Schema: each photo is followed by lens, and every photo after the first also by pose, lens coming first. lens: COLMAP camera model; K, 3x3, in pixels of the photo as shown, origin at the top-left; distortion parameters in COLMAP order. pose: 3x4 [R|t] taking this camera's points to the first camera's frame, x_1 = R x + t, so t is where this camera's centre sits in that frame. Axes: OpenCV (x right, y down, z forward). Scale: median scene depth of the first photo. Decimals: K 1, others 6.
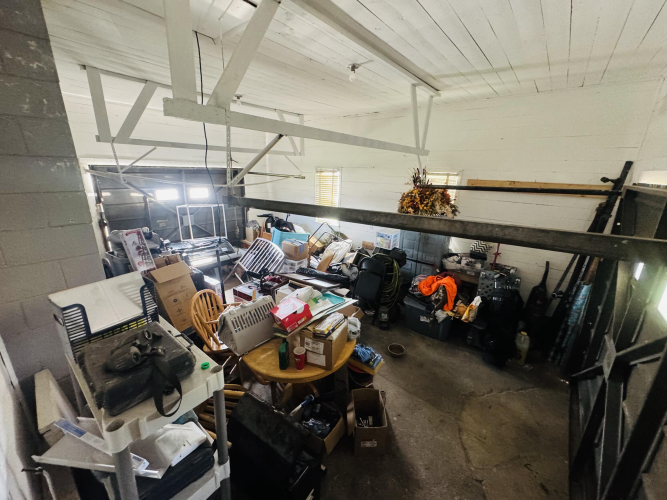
lens RADIAL K [[266.6, 0, 333.0], [0, 266.6, 247.7], [0, 0, 1]] dist [-0.002422, 0.000530]
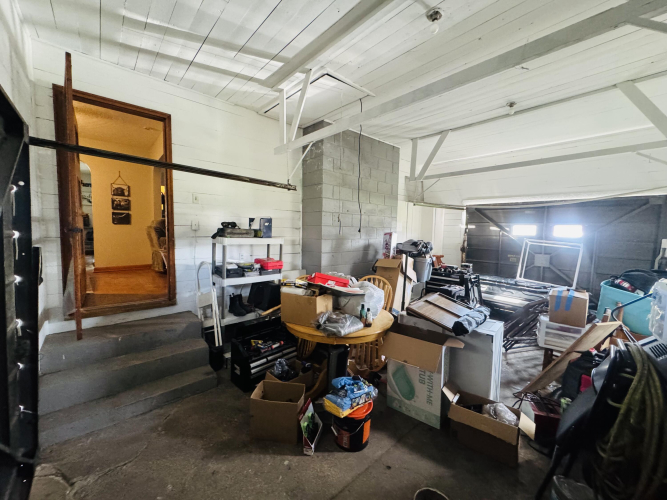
lens RADIAL K [[266.6, 0, 333.9], [0, 266.6, 248.3], [0, 0, 1]] dist [-0.002422, 0.000530]
pose [[-0.136424, 0.041758, -0.989770, 0.743393], [-0.302881, 0.949511, 0.081807, -0.011781], [0.943214, 0.310943, -0.116889, 0.836149]]
